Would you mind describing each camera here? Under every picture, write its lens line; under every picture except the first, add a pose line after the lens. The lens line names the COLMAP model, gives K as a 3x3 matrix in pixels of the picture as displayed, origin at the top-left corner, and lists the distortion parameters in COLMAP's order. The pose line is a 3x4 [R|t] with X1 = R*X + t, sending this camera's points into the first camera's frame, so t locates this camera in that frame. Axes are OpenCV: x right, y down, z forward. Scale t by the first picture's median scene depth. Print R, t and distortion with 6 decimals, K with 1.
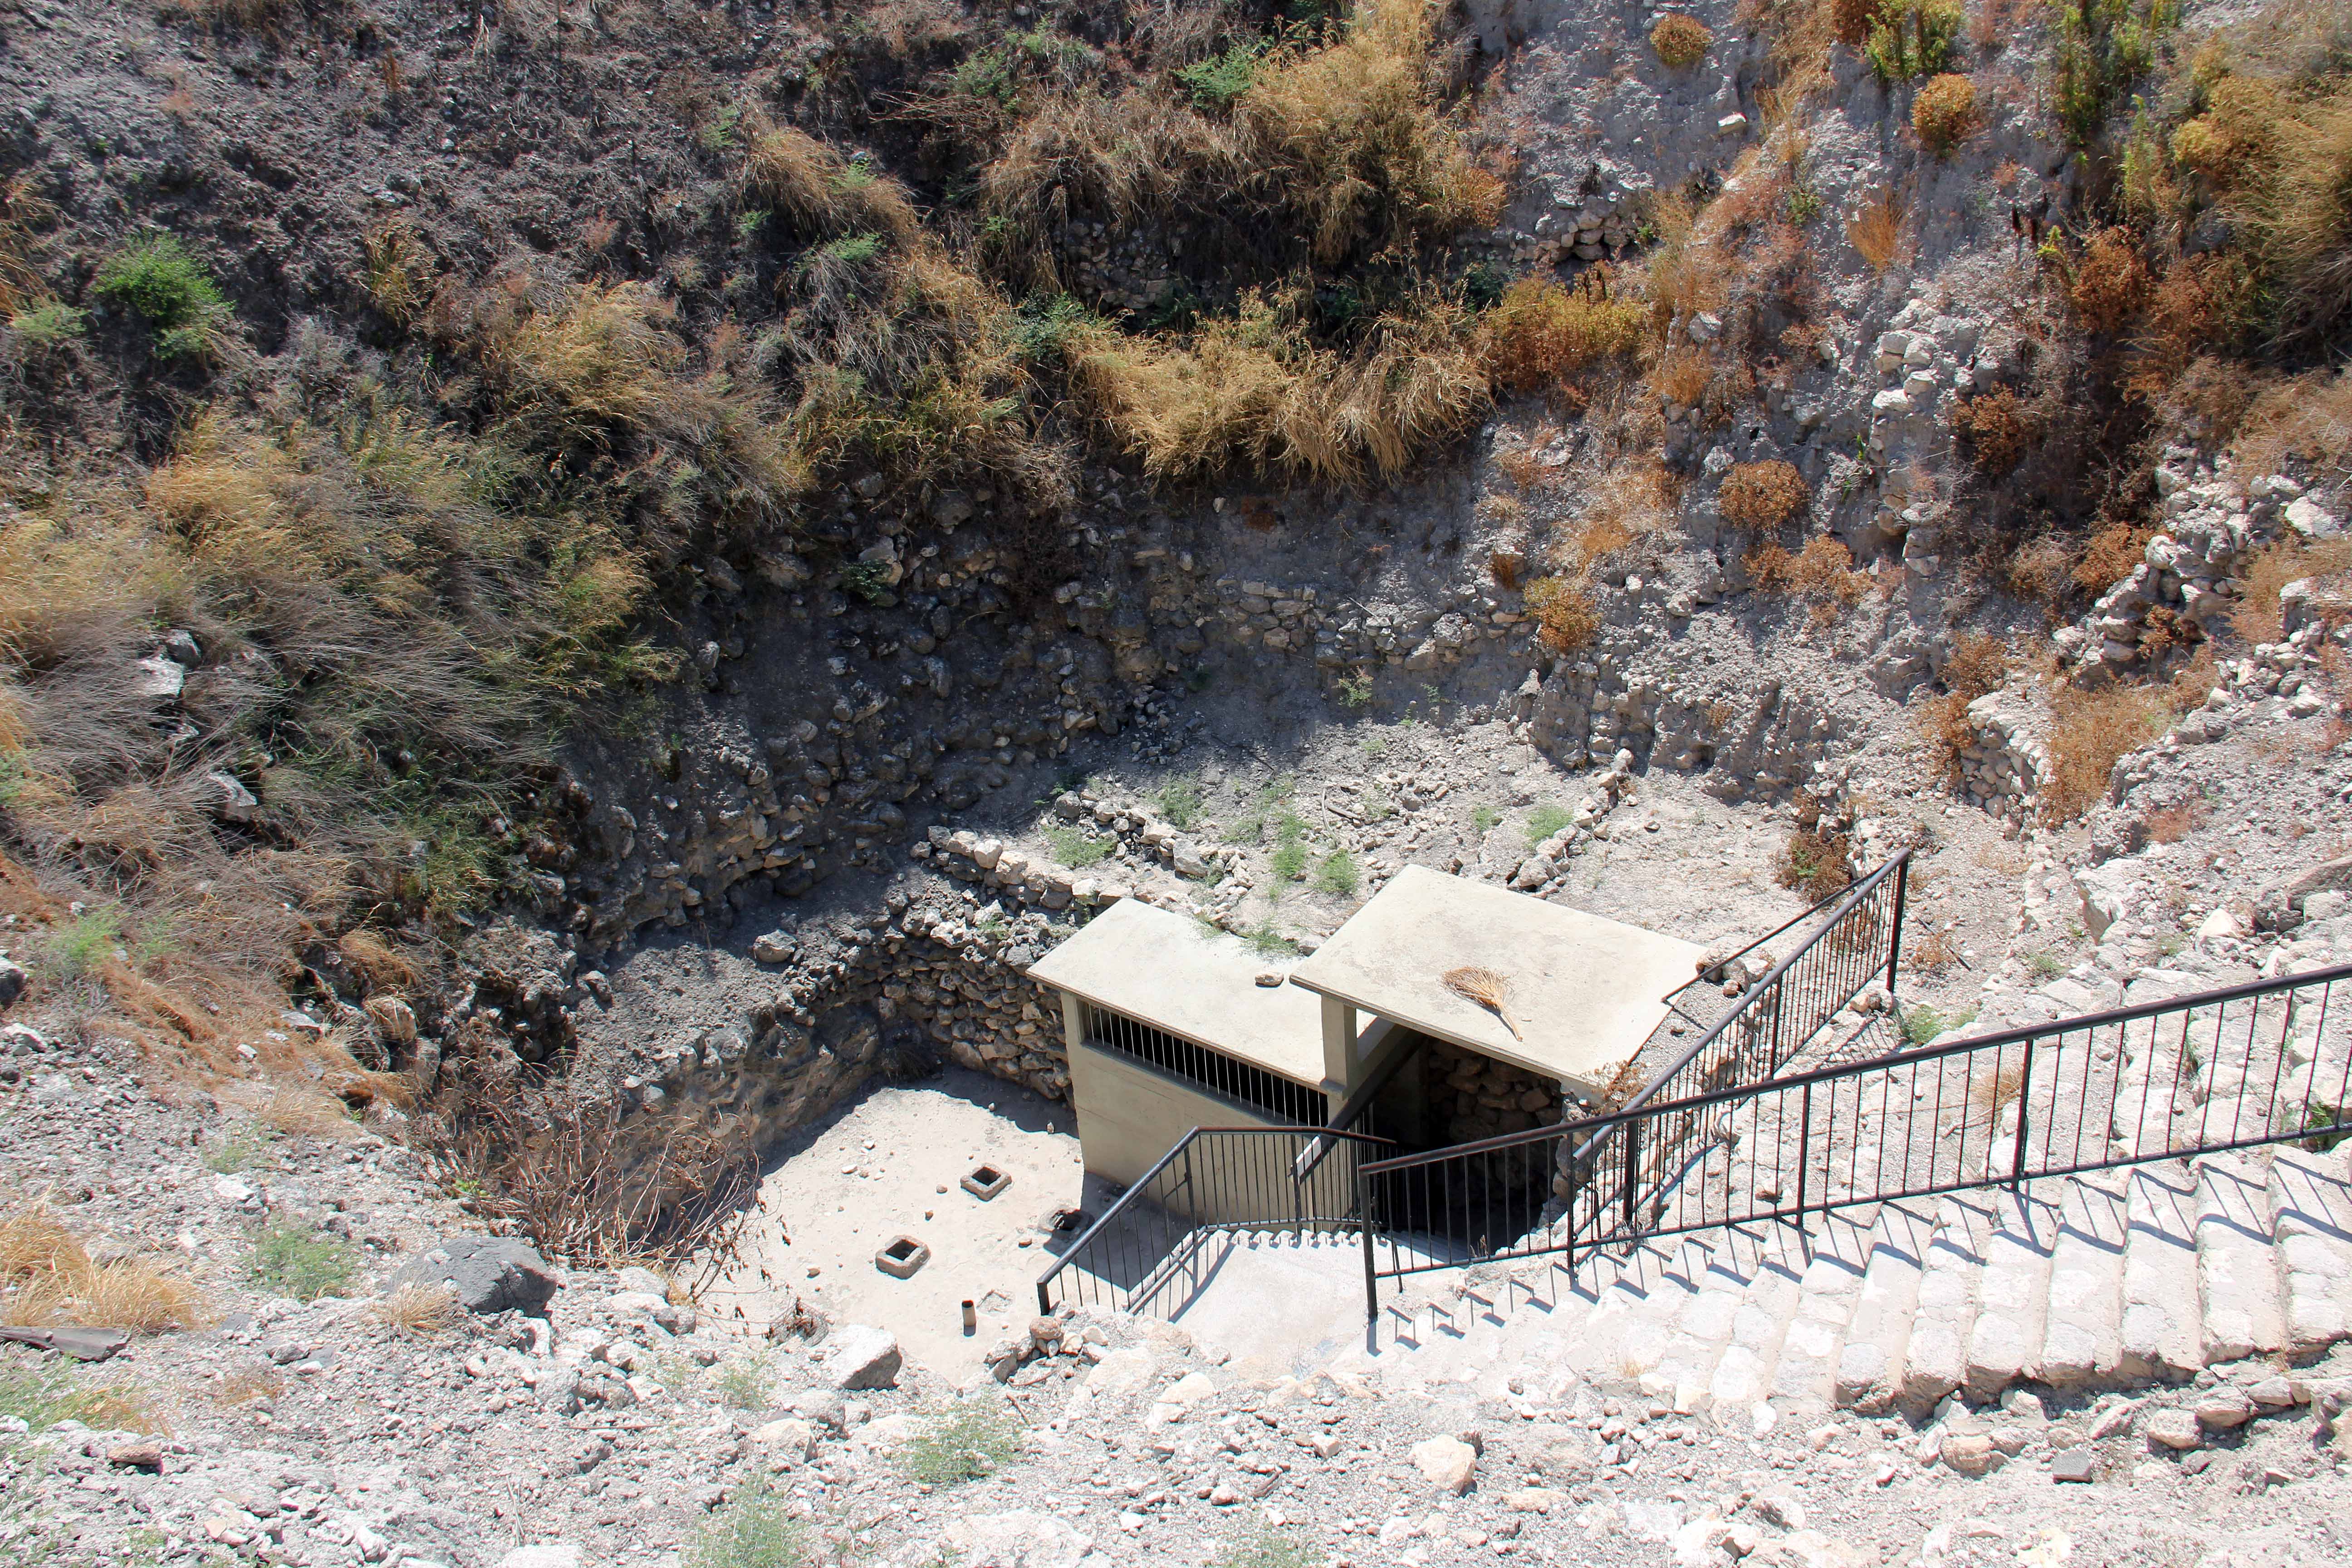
lens RADIAL K [[1941.2, 0, 1198.2], [0, 1941.2, 776.3], [0, 0, 1]] dist [-0.187240, 0.153570]
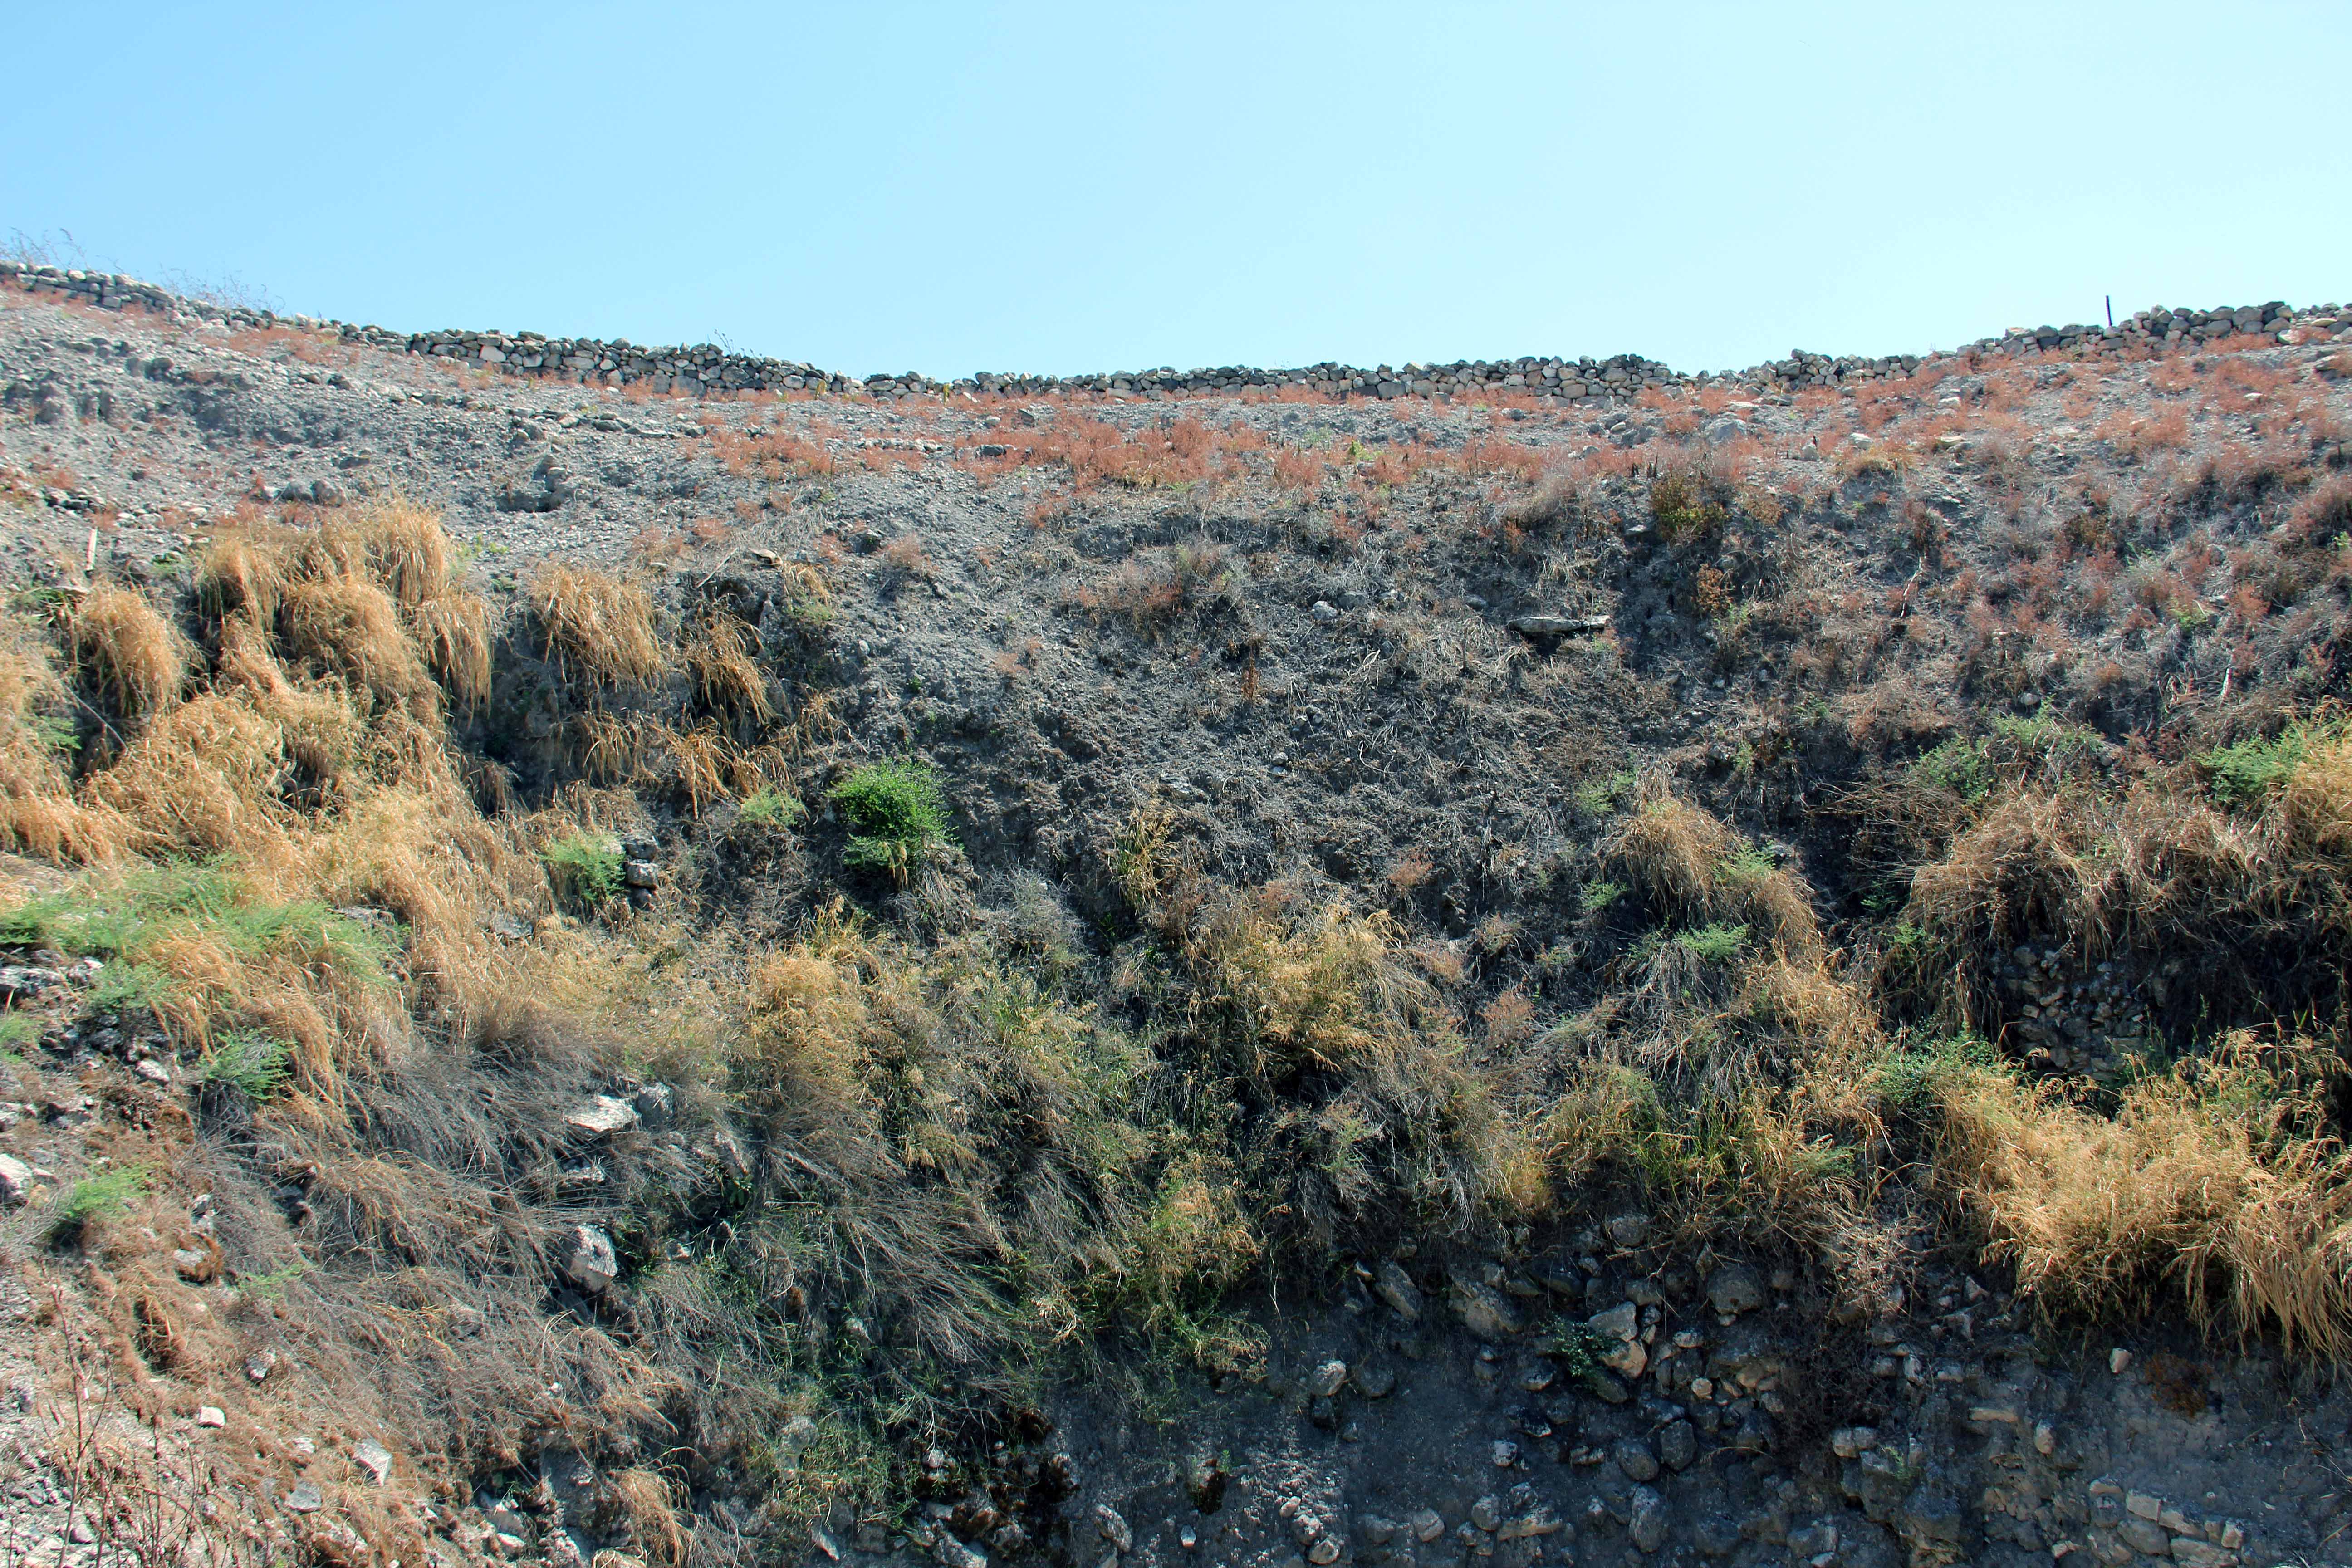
lens RADIAL K [[1941.2, 0, 1198.2], [0, 1941.2, 776.3], [0, 0, 1]] dist [-0.187240, 0.153570]
pose [[0.715050, 0.015861, -0.698893, 0.212298], [-0.373846, 0.853453, -0.363121, 0.024513], [0.590713, 0.520929, 0.616191, 0.371592]]
